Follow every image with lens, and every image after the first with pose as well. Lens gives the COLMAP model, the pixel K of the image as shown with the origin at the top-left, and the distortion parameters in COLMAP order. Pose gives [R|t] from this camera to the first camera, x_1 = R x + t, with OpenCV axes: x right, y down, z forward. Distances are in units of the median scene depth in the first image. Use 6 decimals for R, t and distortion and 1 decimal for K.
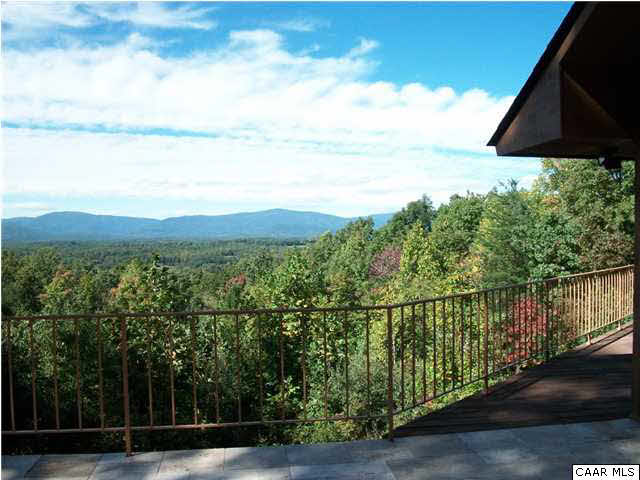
lens RADIAL K [[627.3, 0, 325.7], [0, 627.3, 239.6], [0, 0, 1]] dist [-0.105366, 0.000000]
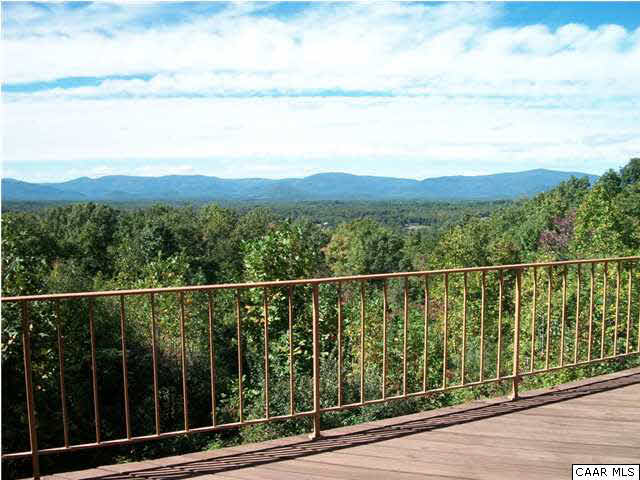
lens RADIAL K [[627.3, 0, 320.7], [0, 627.3, 238.7], [0, 0, 1]] dist [-0.105366, 0.000000]
pose [[0.909506, 0.032579, -0.414413, 0.126509], [-0.006917, 0.997972, 0.063277, -0.003515], [0.415634, -0.054684, 0.907887, 0.056310]]
